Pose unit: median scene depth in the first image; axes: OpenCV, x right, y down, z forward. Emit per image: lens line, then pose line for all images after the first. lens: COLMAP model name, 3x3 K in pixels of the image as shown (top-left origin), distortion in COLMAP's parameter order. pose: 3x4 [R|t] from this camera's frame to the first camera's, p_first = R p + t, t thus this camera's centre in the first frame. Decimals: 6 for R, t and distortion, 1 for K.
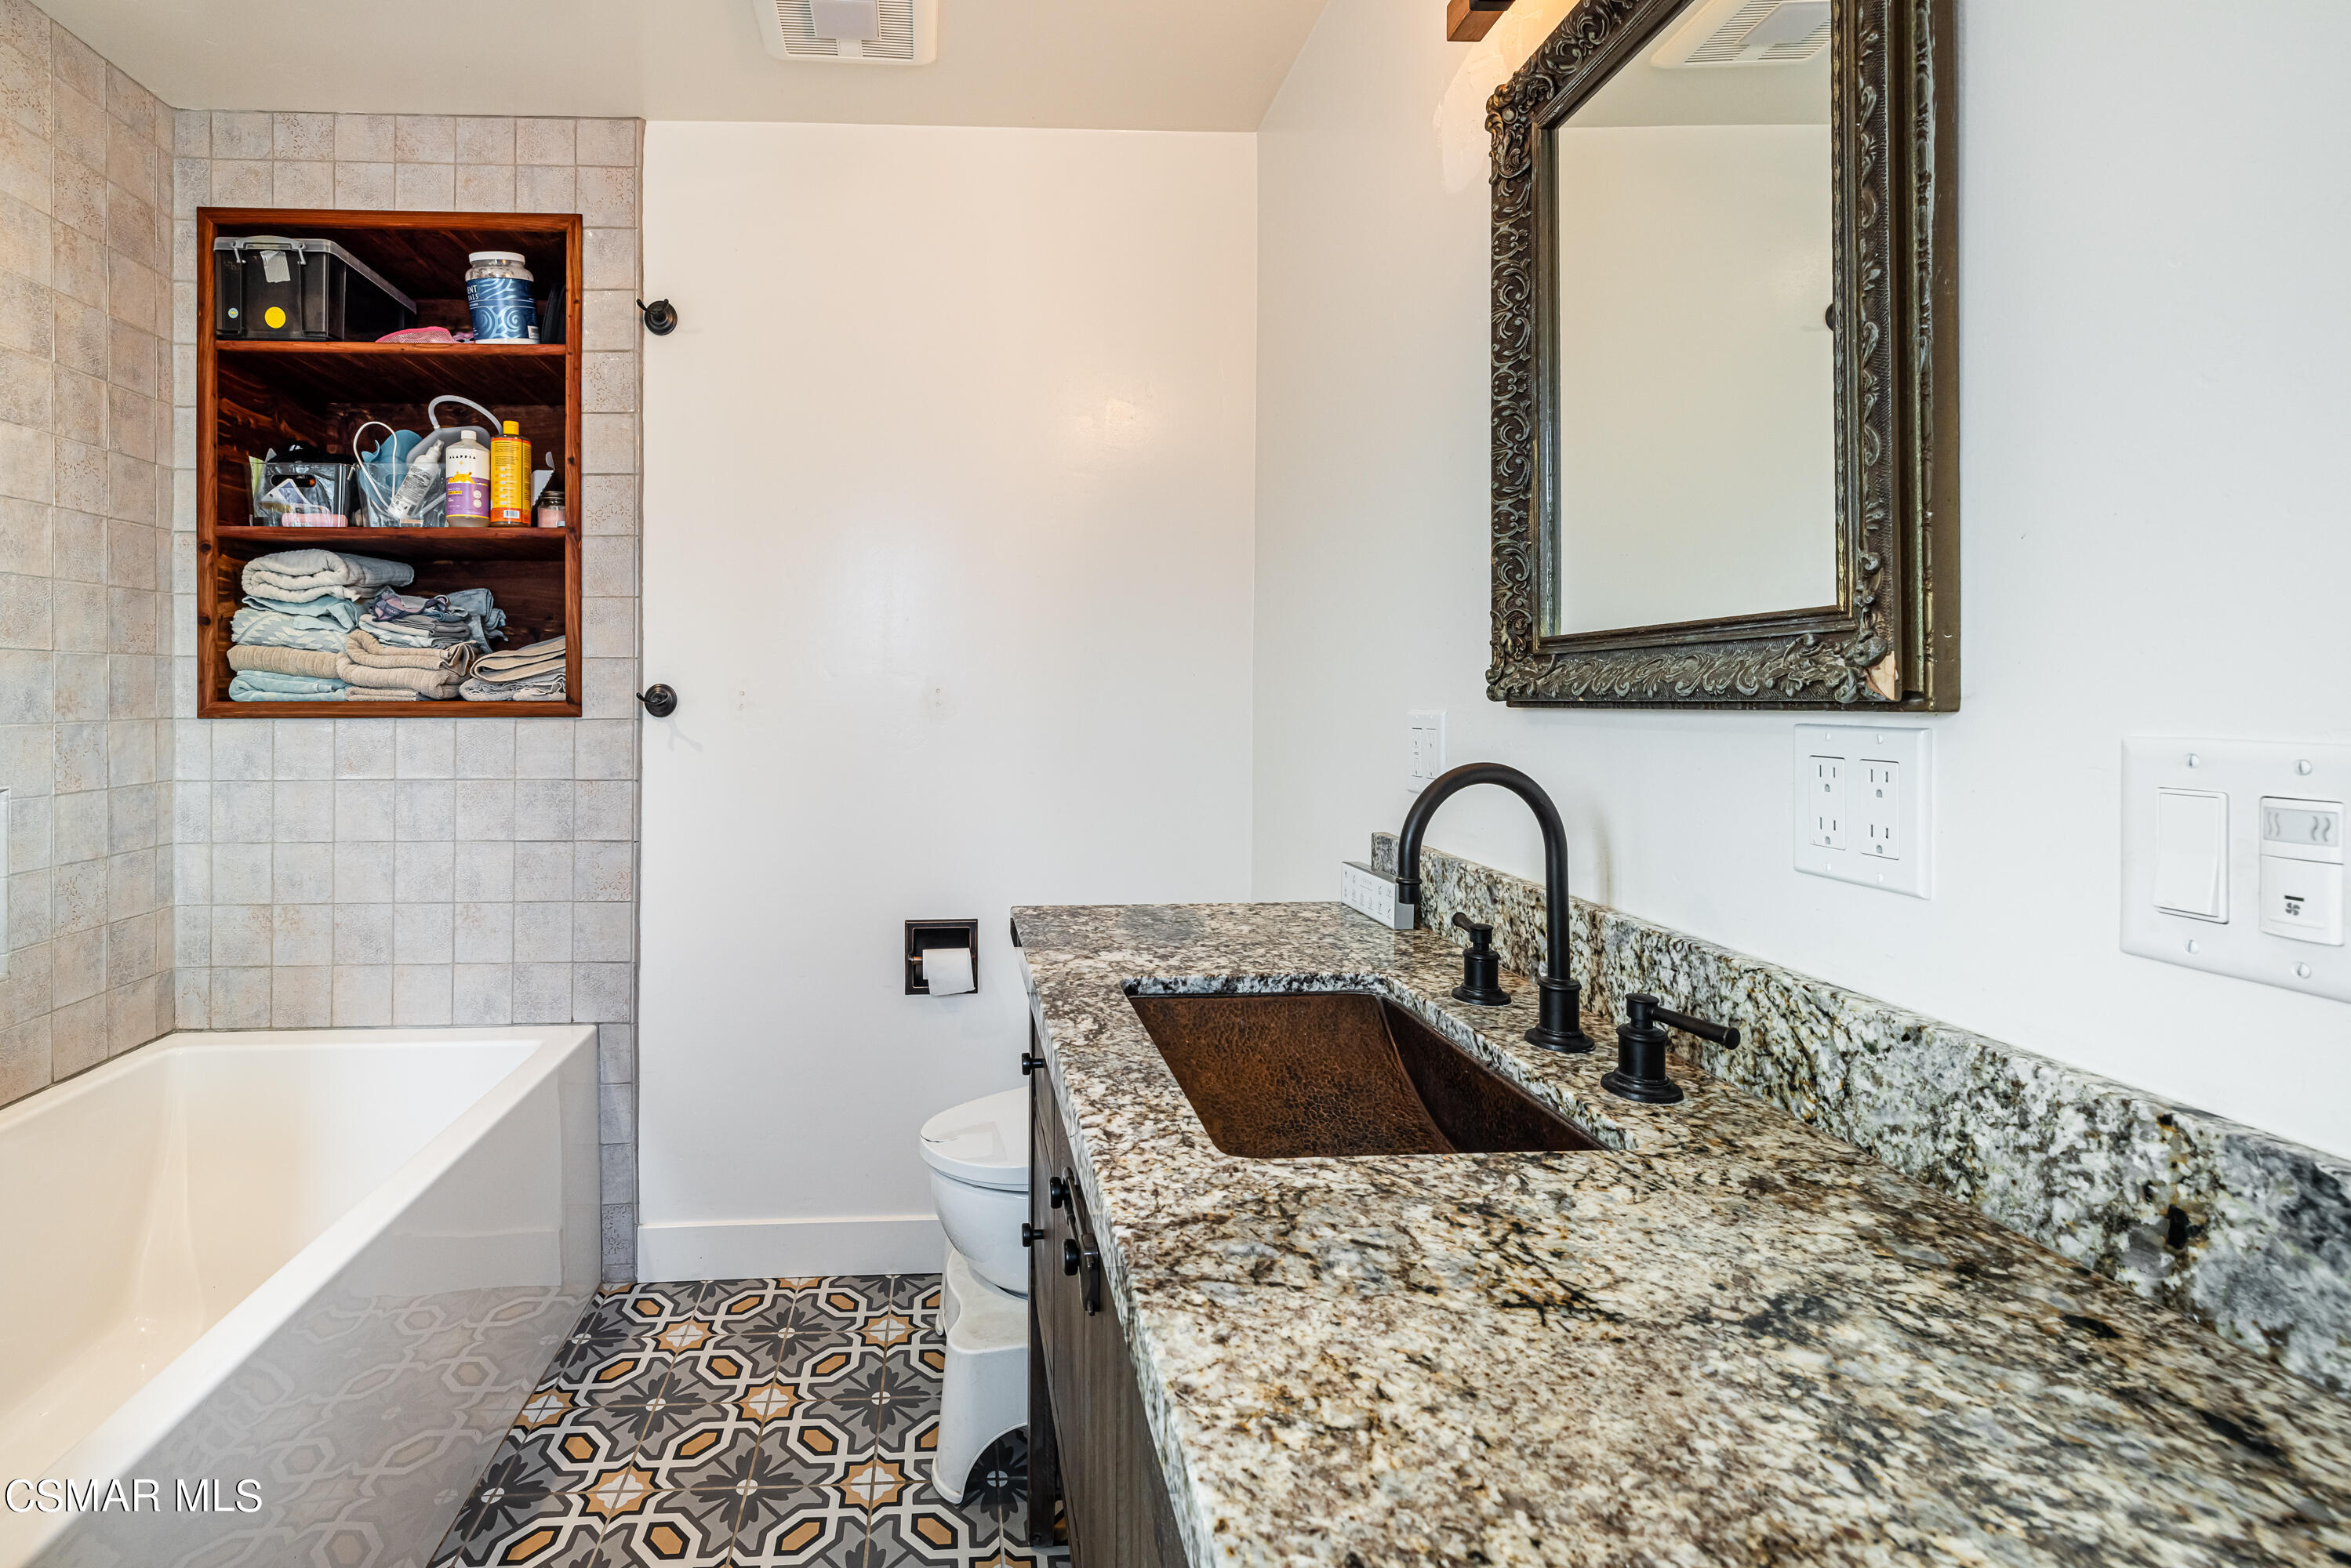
lens RADIAL K [[977.1, 0, 815.1], [0, 977.1, 677.9], [0, 0, 1]] dist [0.001464, 0.000051]
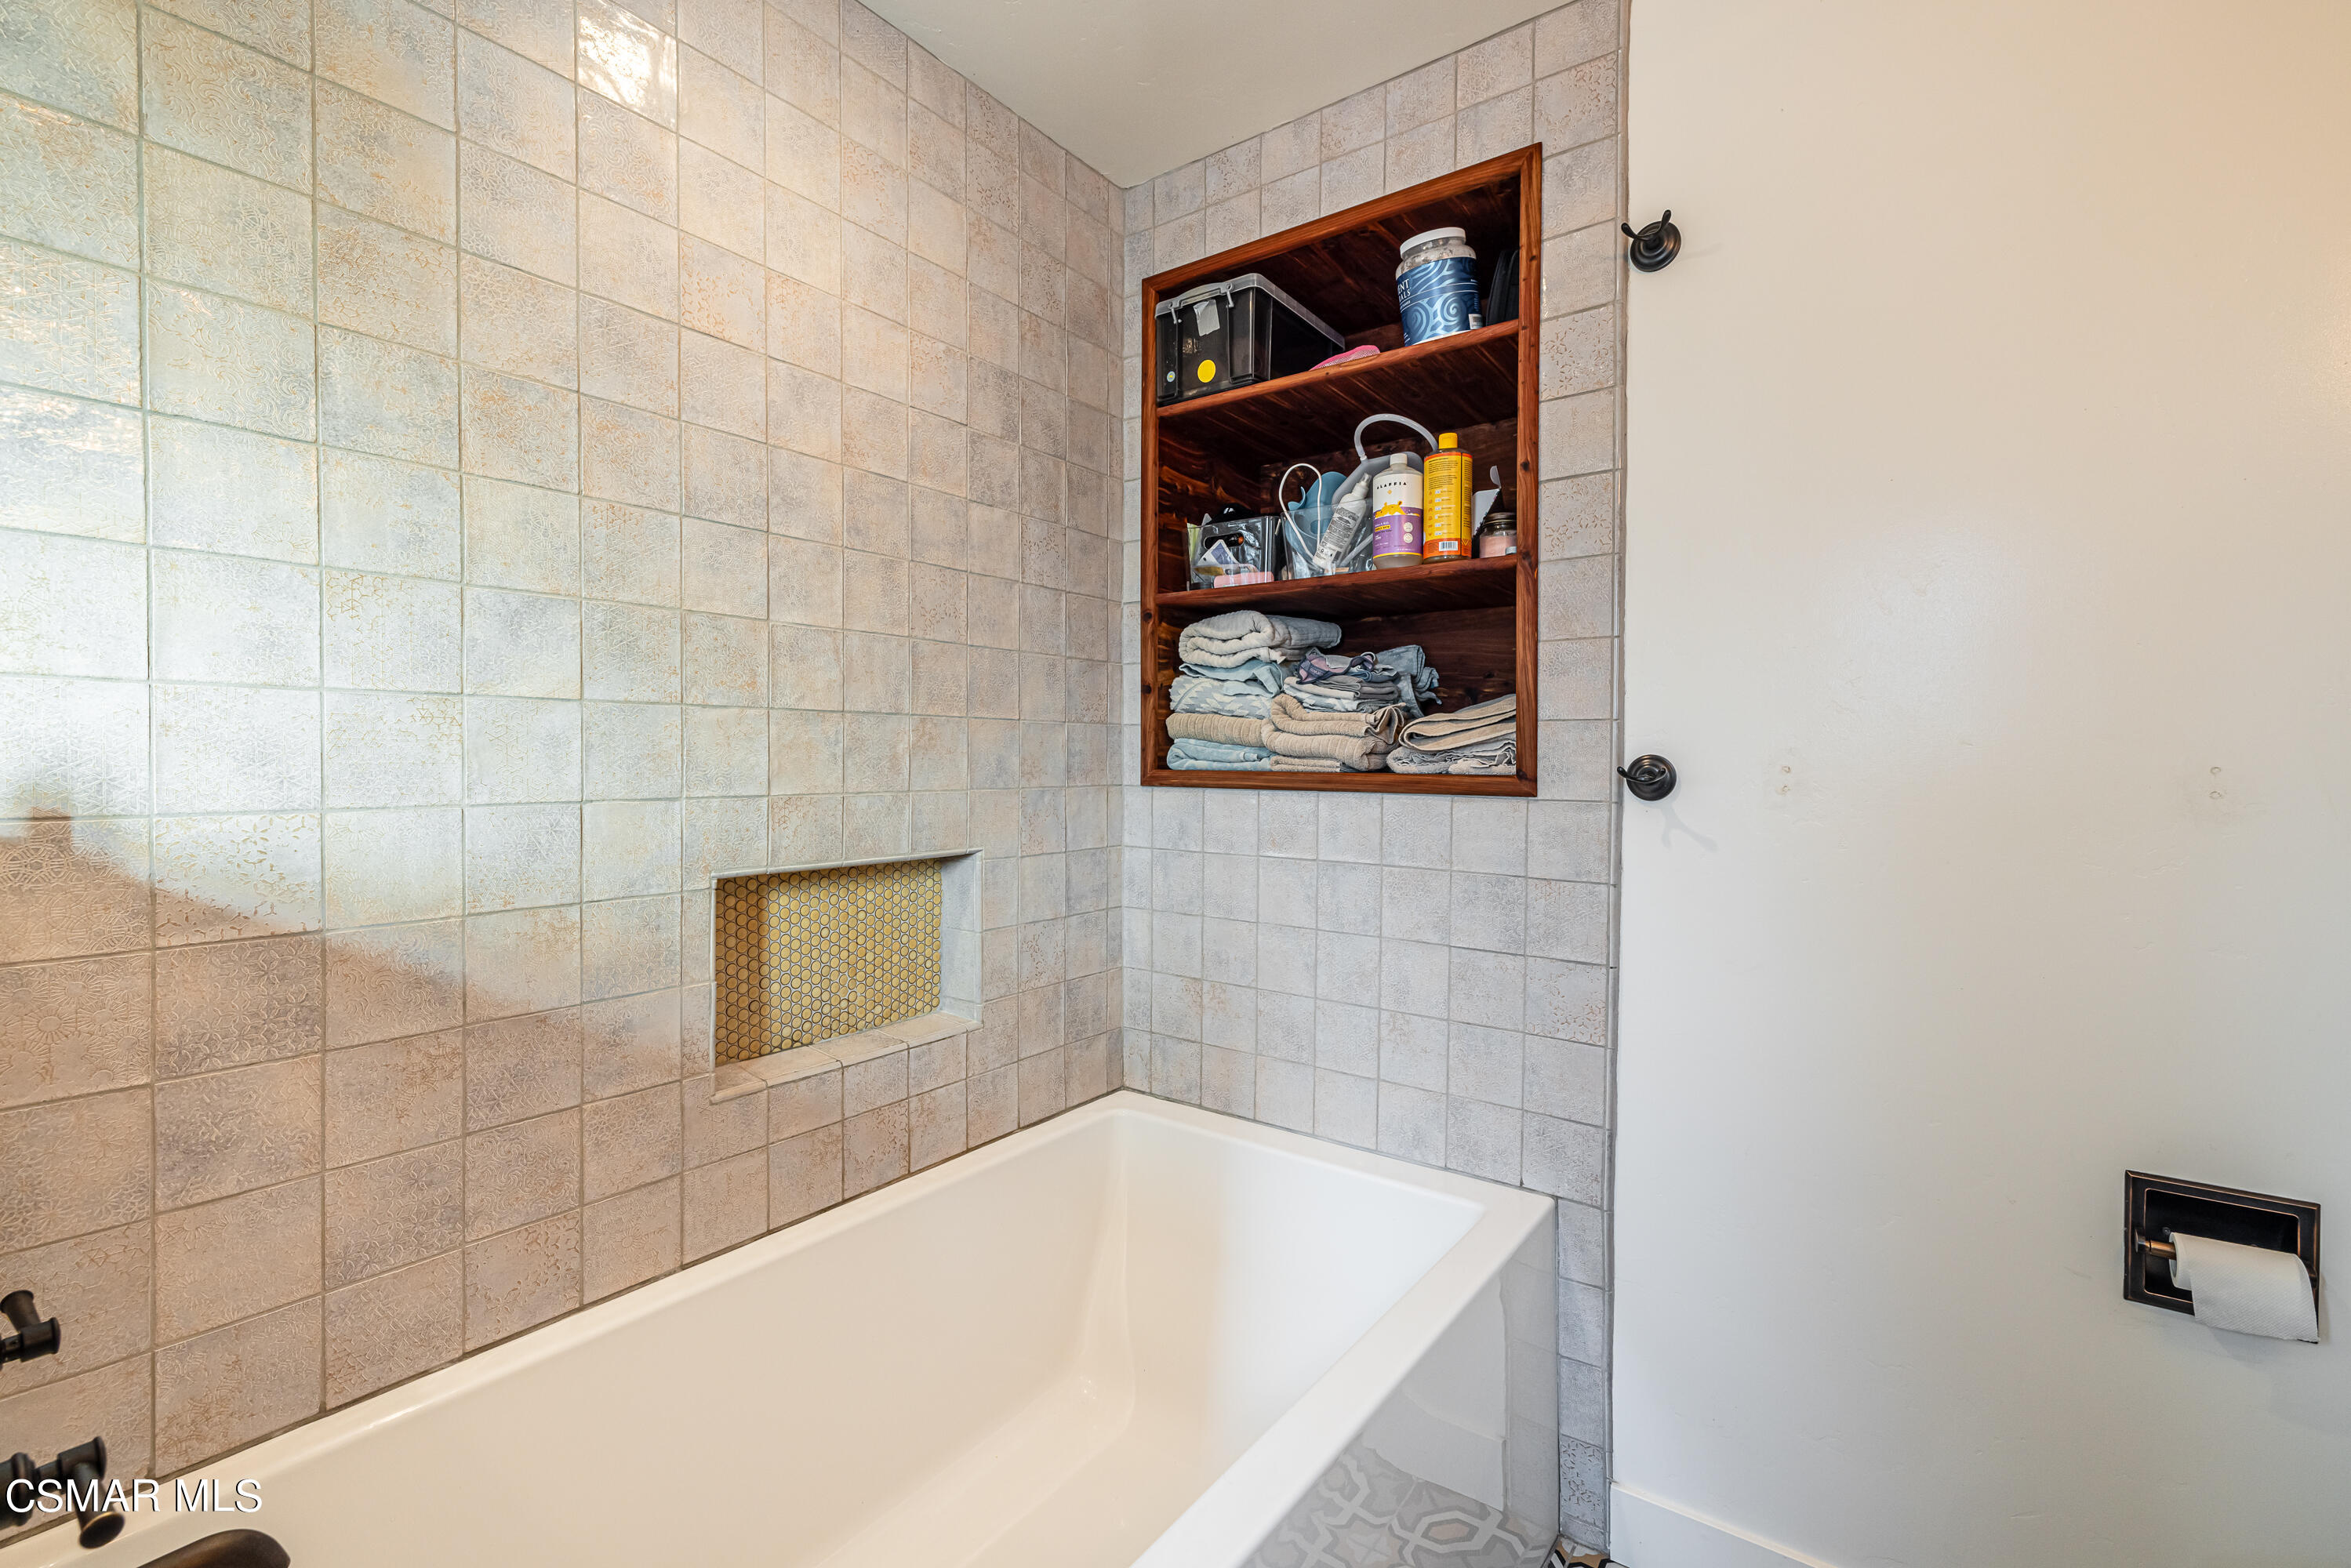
lens RADIAL K [[853.0, 0, 1239.9], [0, 853.0, 763.8], [0, 0, 1]] dist [-0.000823, 0.000011]
pose [[0.865290, 0.011066, -0.501149, -0.101011], [-0.001557, 0.999811, 0.019389, 0.001192], [0.501269, -0.015997, 0.865144, 0.290009]]
